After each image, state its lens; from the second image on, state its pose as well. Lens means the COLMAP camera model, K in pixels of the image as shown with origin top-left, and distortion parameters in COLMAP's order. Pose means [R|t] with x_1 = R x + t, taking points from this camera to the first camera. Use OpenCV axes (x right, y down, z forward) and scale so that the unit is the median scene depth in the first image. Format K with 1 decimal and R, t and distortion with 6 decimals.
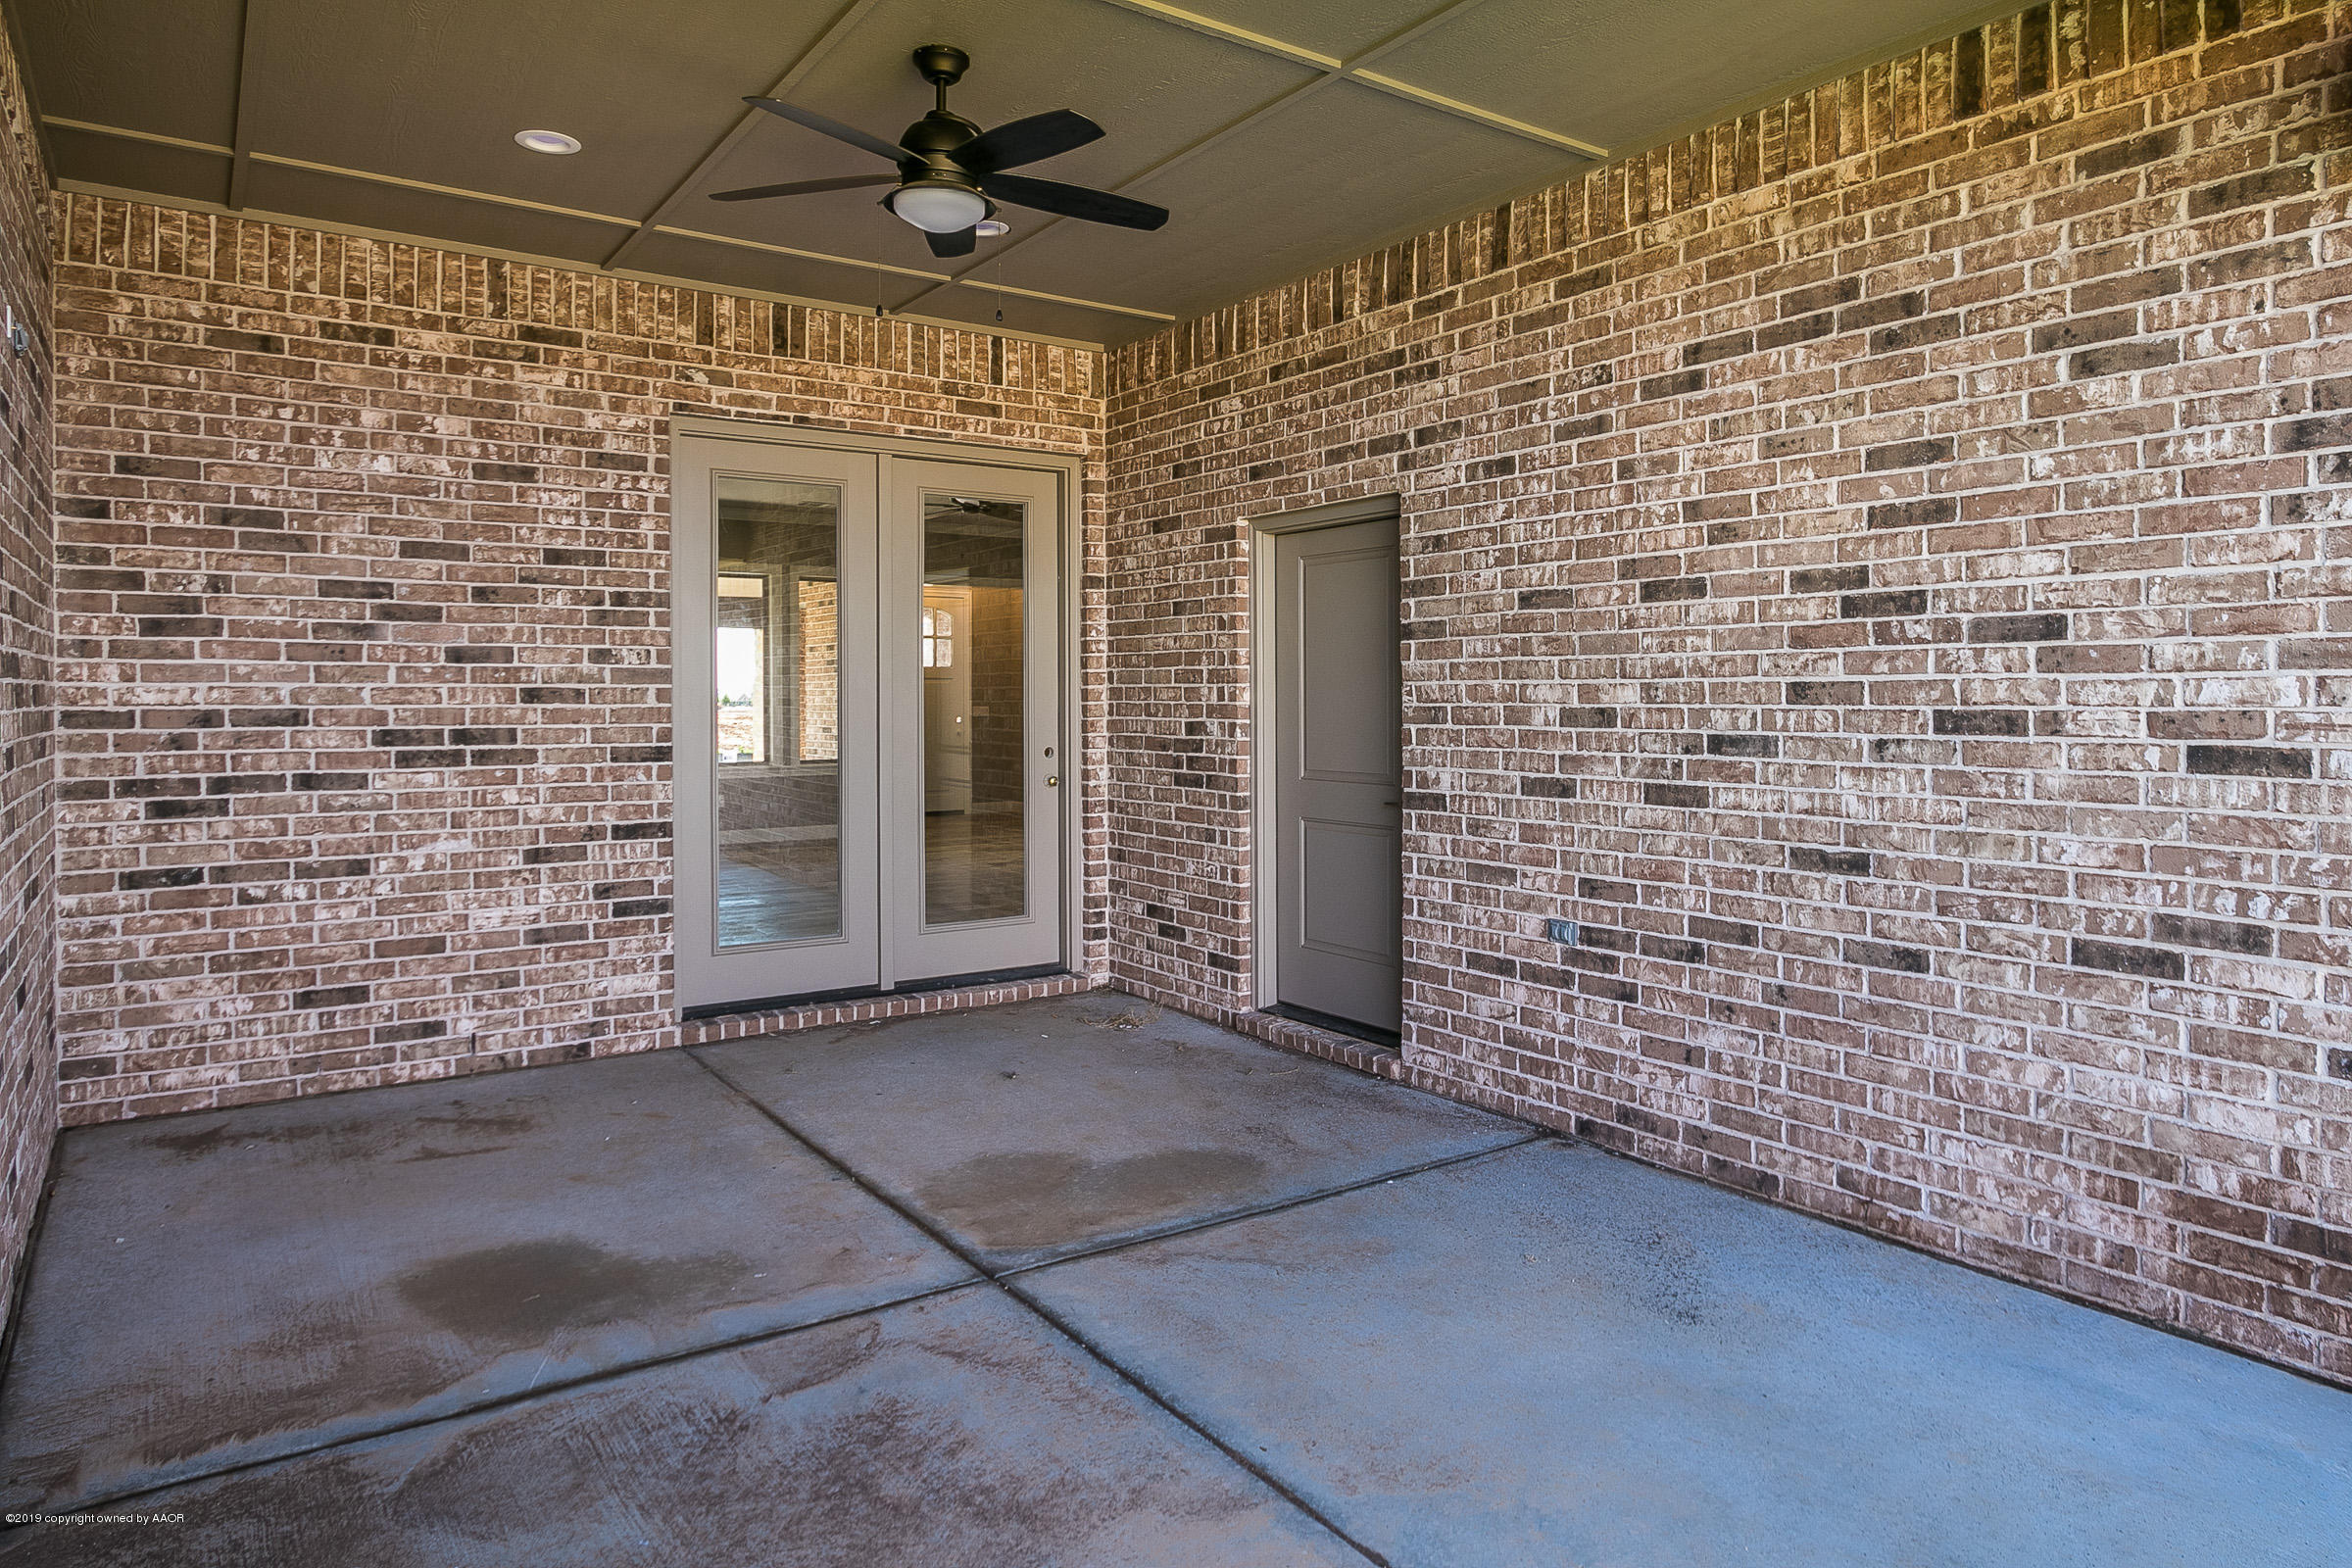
lens RADIAL K [[1471.9, 0, 1184.0], [0, 1471.9, 769.8], [0, 0, 1]] dist [0.002201, 0.002581]
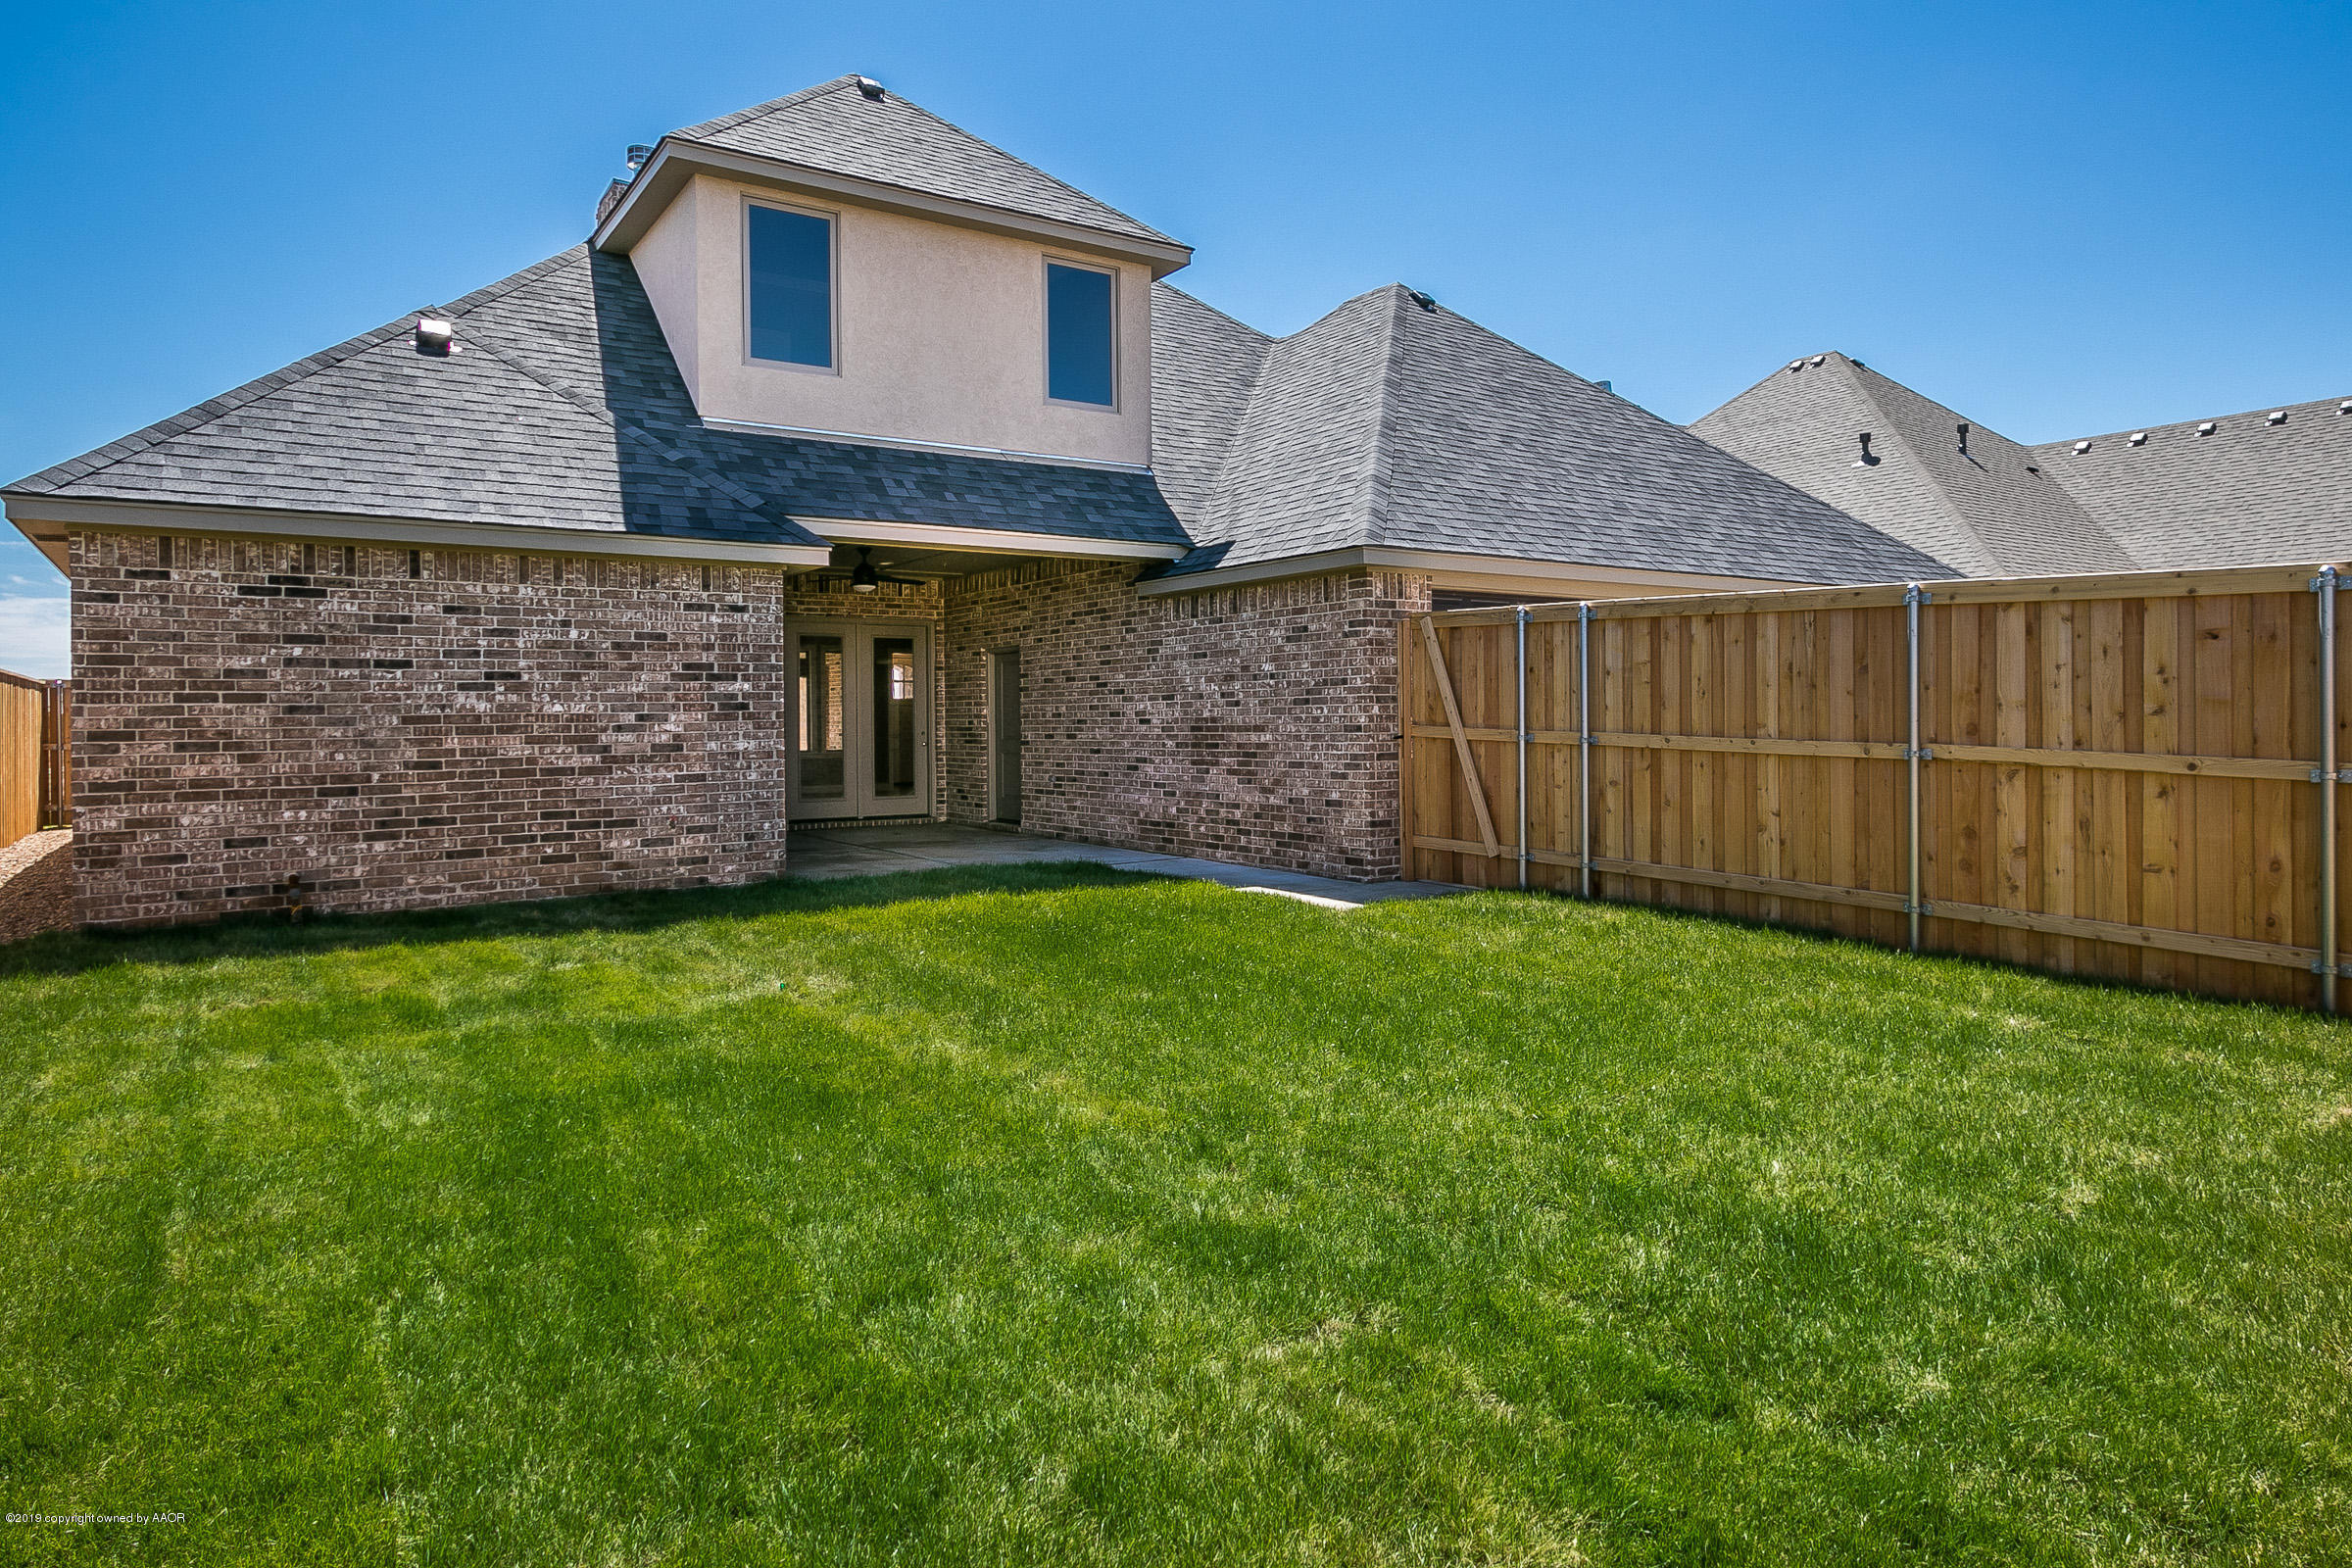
lens RADIAL K [[1471.9, 0, 1172.0], [0, 1471.9, 775.3], [0, 0, 1]] dist [0.002201, 0.002581]
pose [[0.999758, -0.007714, -0.020613, 0.545305], [0.007473, 0.999903, -0.011751, 0.130700], [0.020701, 0.011594, 0.999718, -2.164828]]
